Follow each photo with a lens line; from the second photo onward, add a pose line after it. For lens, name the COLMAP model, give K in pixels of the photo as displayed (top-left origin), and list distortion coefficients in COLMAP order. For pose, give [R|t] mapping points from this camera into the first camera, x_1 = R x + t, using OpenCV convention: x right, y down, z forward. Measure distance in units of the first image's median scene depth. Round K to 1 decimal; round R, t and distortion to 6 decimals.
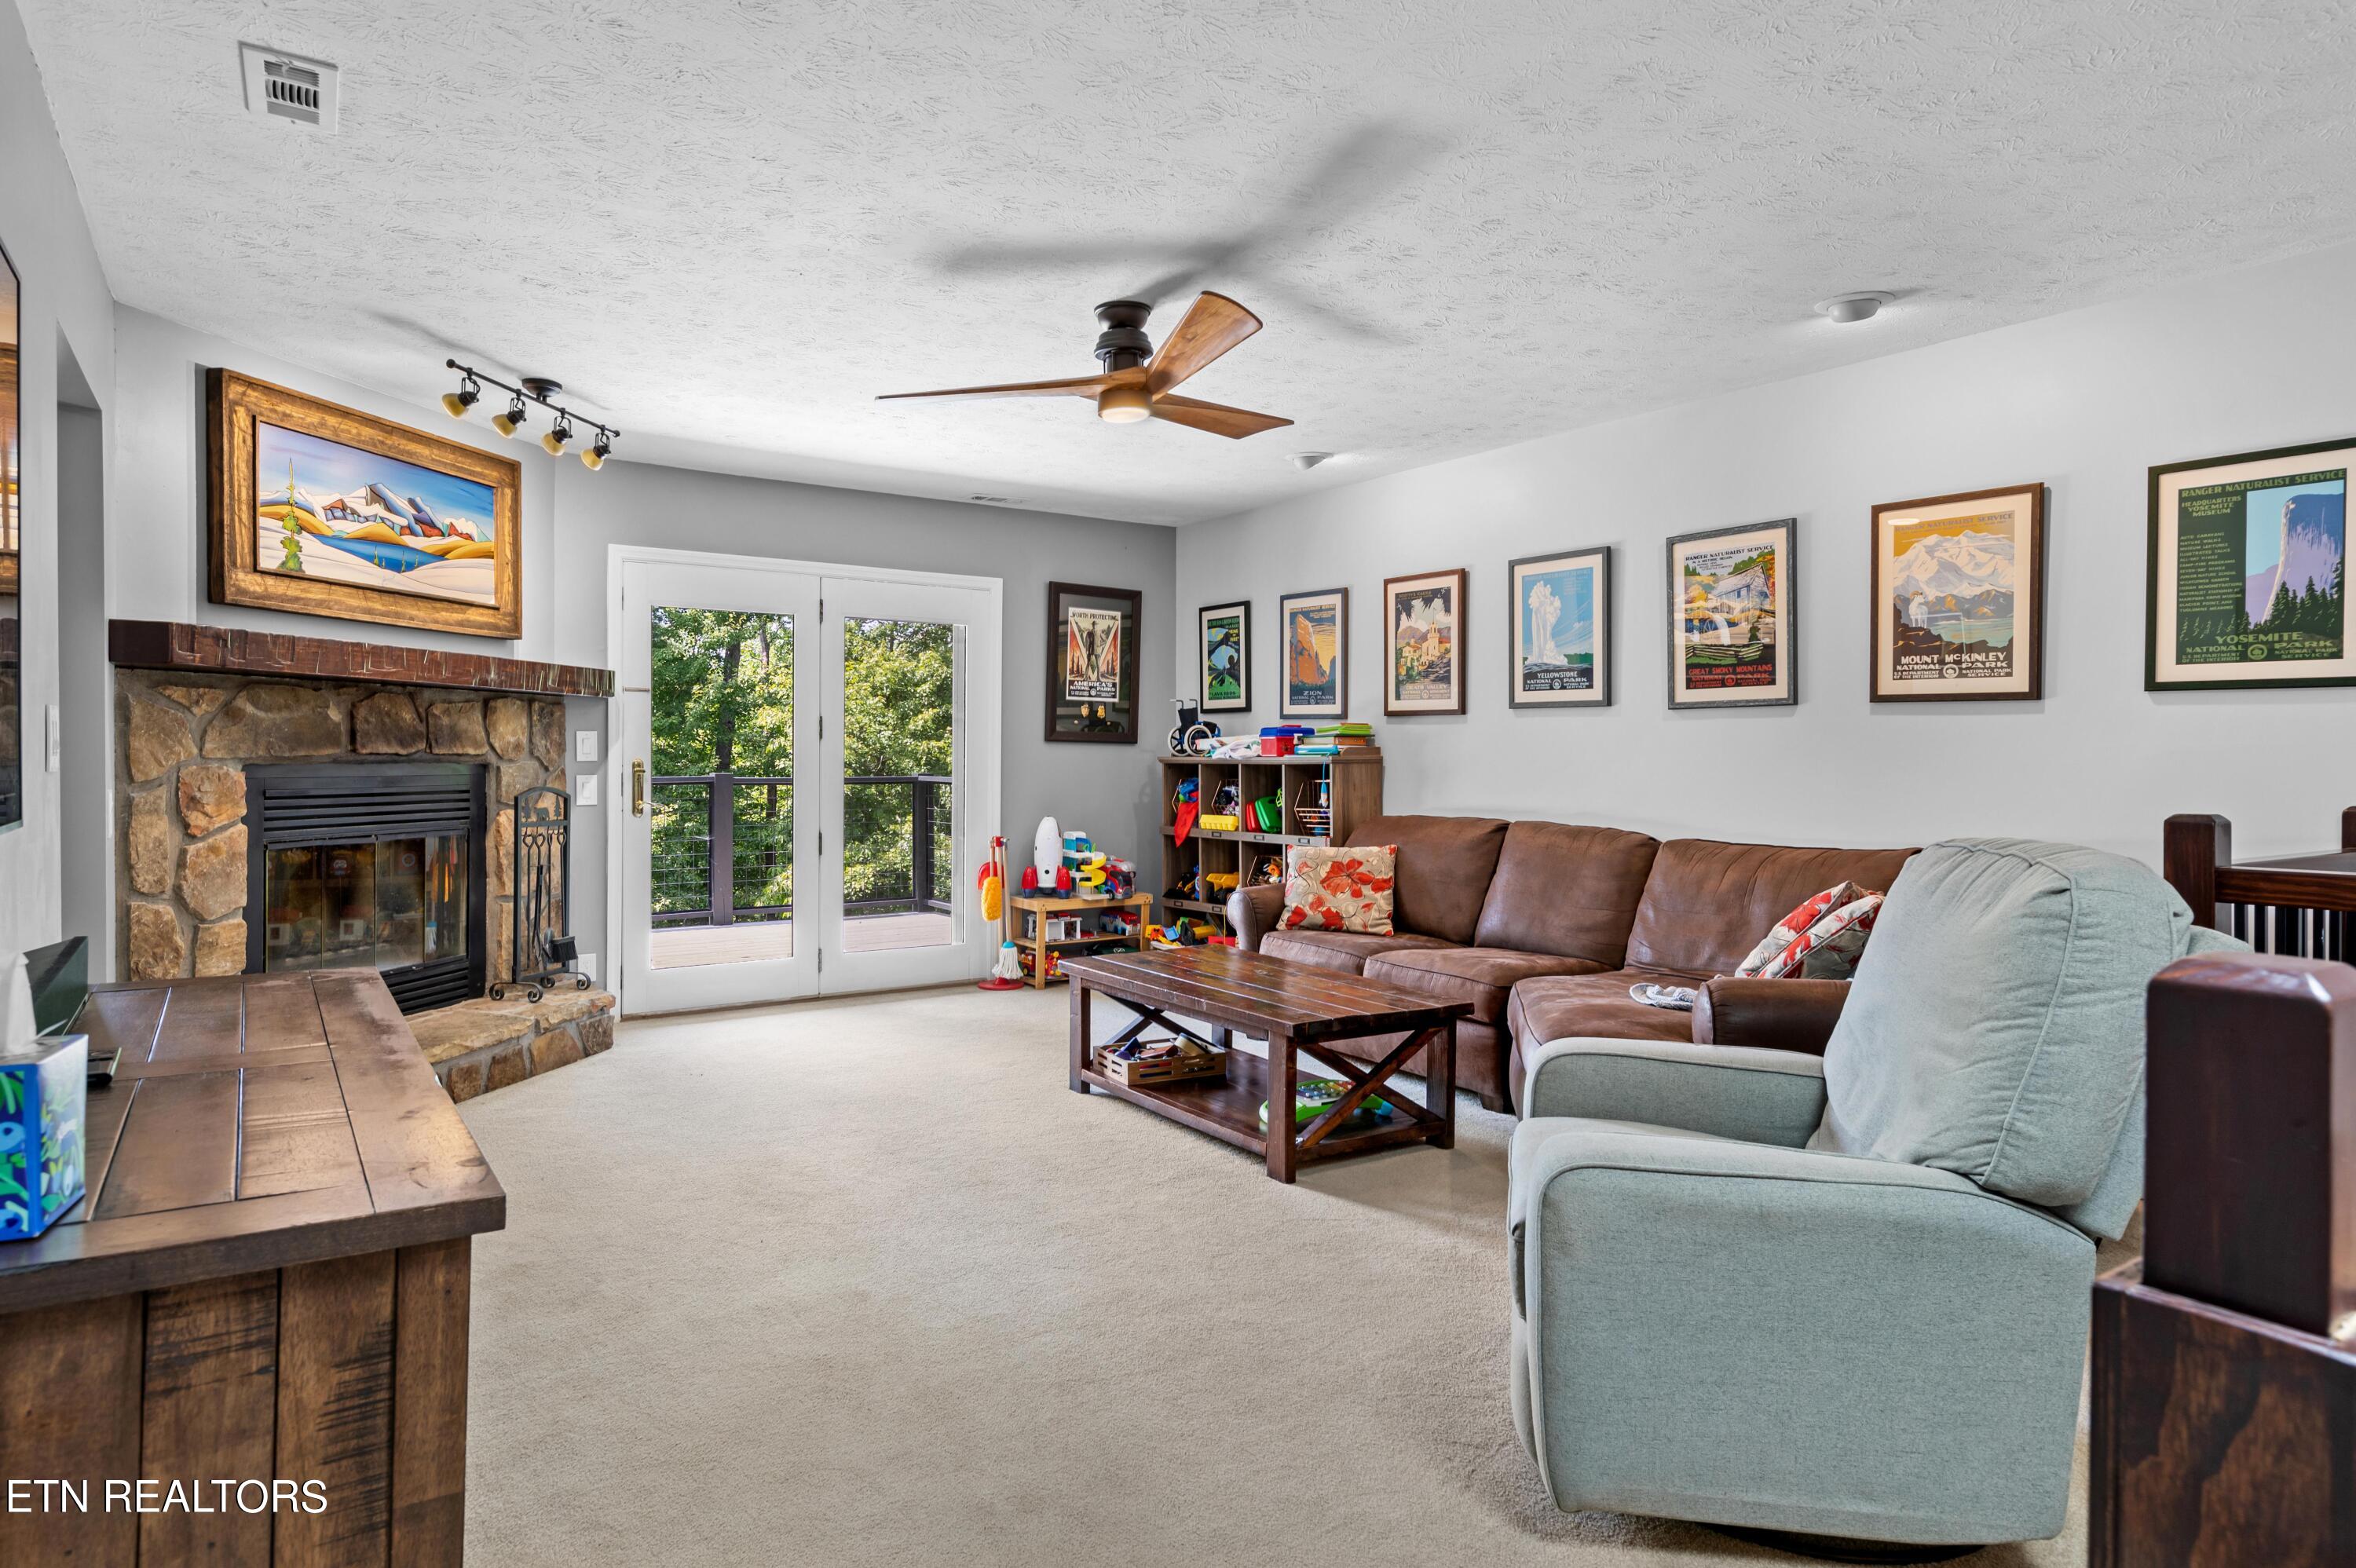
lens RADIAL K [[1350.2, 0, 1176.3], [0, 1350.2, 765.3], [0, 0, 1]] dist [0.003394, -0.000962]
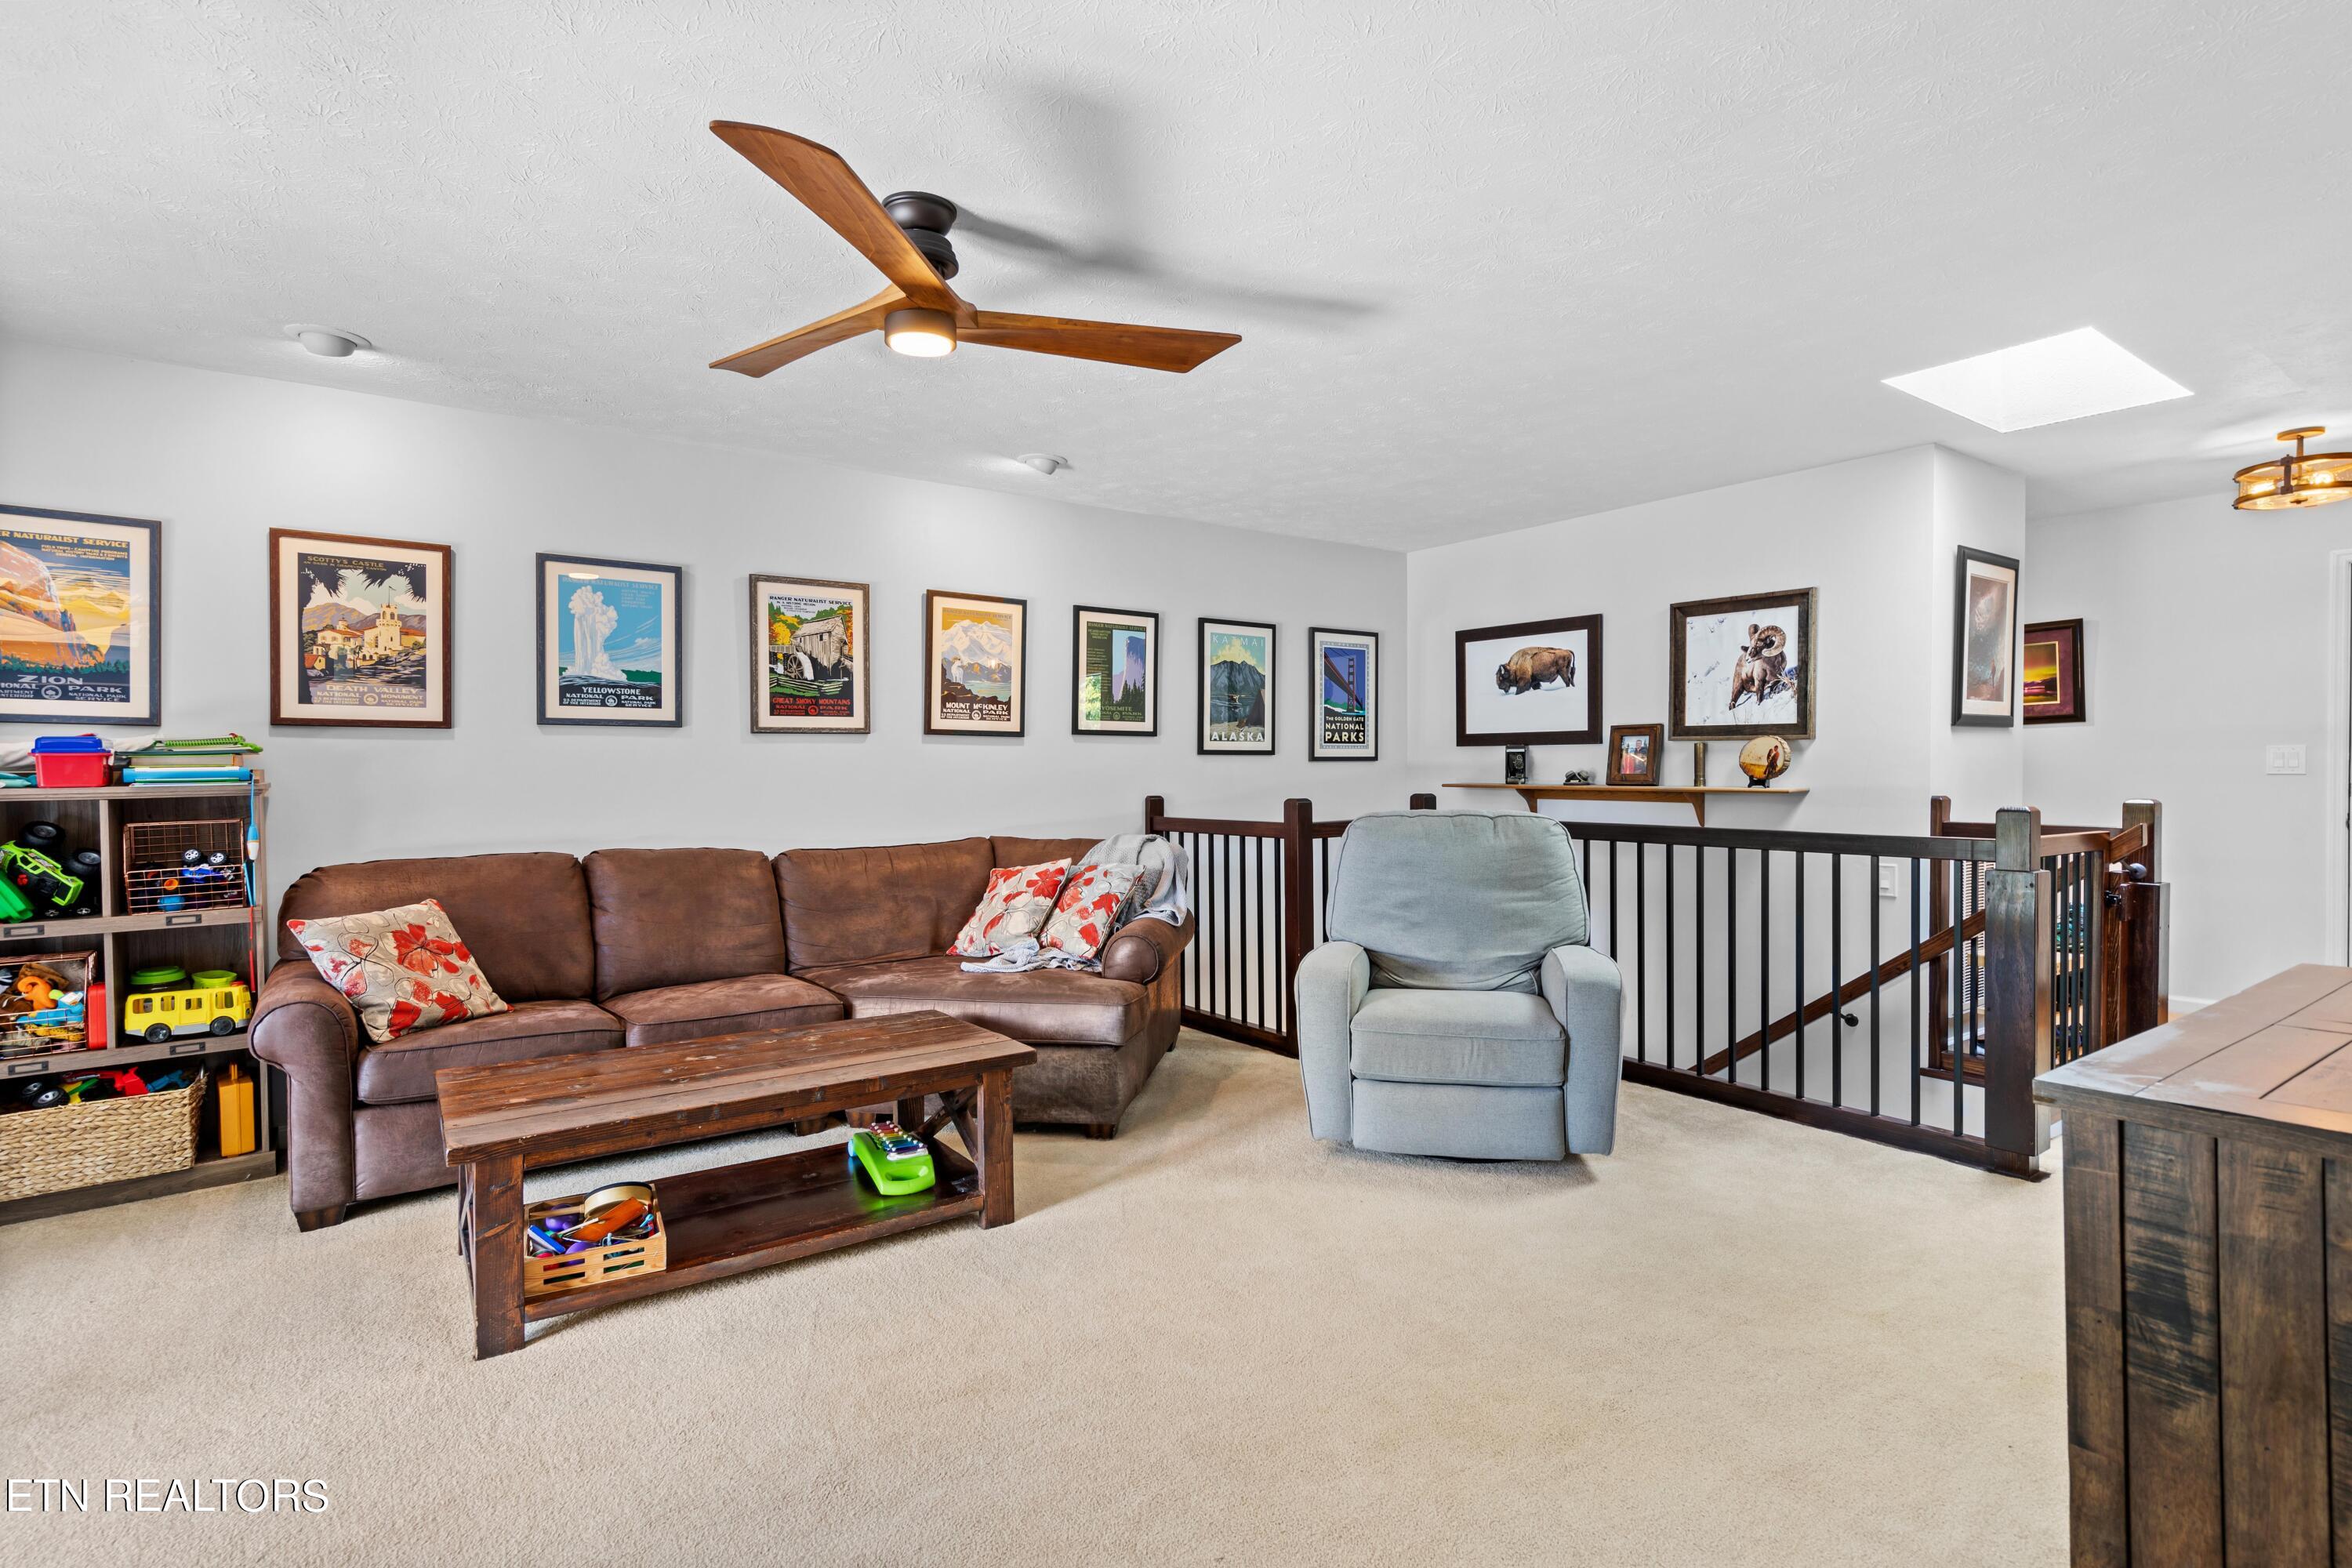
lens RADIAL K [[1119.6, 0, 1169.8], [0, 1119.6, 783.8], [0, 0, 1]] dist [0.002491, 0.000069]
pose [[-0.023393, -0.014217, 0.999625, -0.552712], [0.018289, 0.999725, 0.014647, -0.007969], [-0.999559, 0.018625, -0.023126, 0.702850]]
